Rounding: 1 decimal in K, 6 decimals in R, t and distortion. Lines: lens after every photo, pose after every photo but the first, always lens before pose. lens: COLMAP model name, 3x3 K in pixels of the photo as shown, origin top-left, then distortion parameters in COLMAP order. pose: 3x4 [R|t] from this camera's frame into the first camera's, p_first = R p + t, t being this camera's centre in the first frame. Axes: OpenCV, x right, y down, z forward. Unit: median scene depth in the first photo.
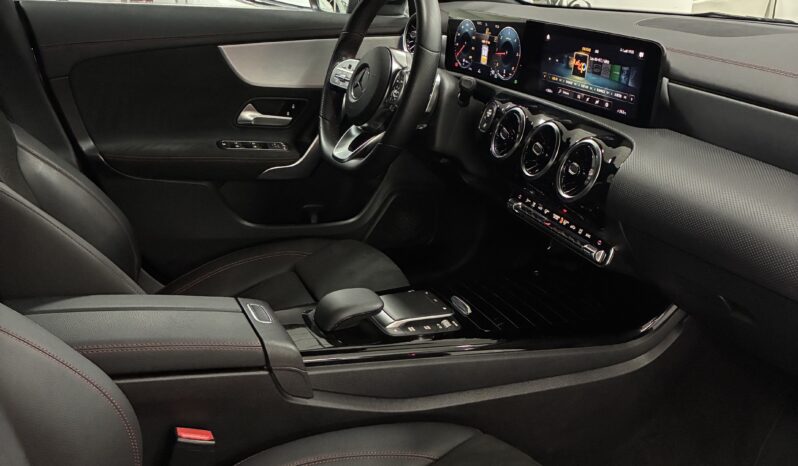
lens RADIAL K [[779.7, 0, 399.0], [0, 779.7, 233.0], [0, 0, 1]] dist [0.069193, -0.172974]
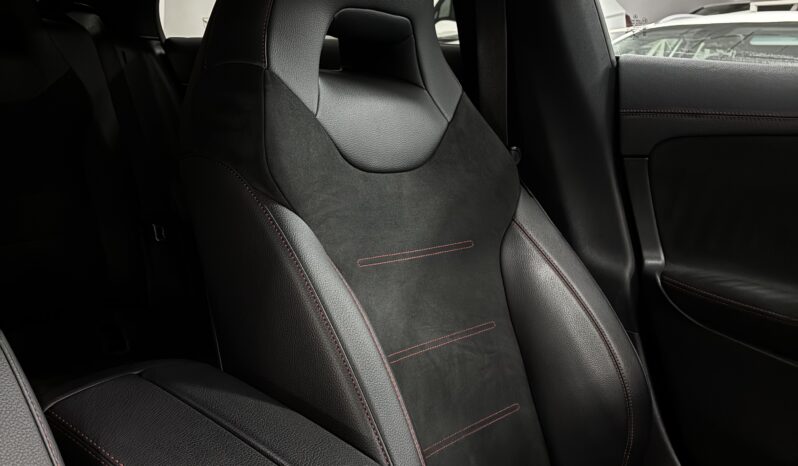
lens RADIAL K [[810.4, 0, 399.0], [0, 810.4, 233.0], [0, 0, 1]] dist [0.067559, -0.177910]
pose [[0.485608, 0.174526, -0.856578, 0.134981], [-0.352540, 0.935751, -0.009203, -0.063112], [0.799938, 0.306447, 0.515936, 0.581147]]
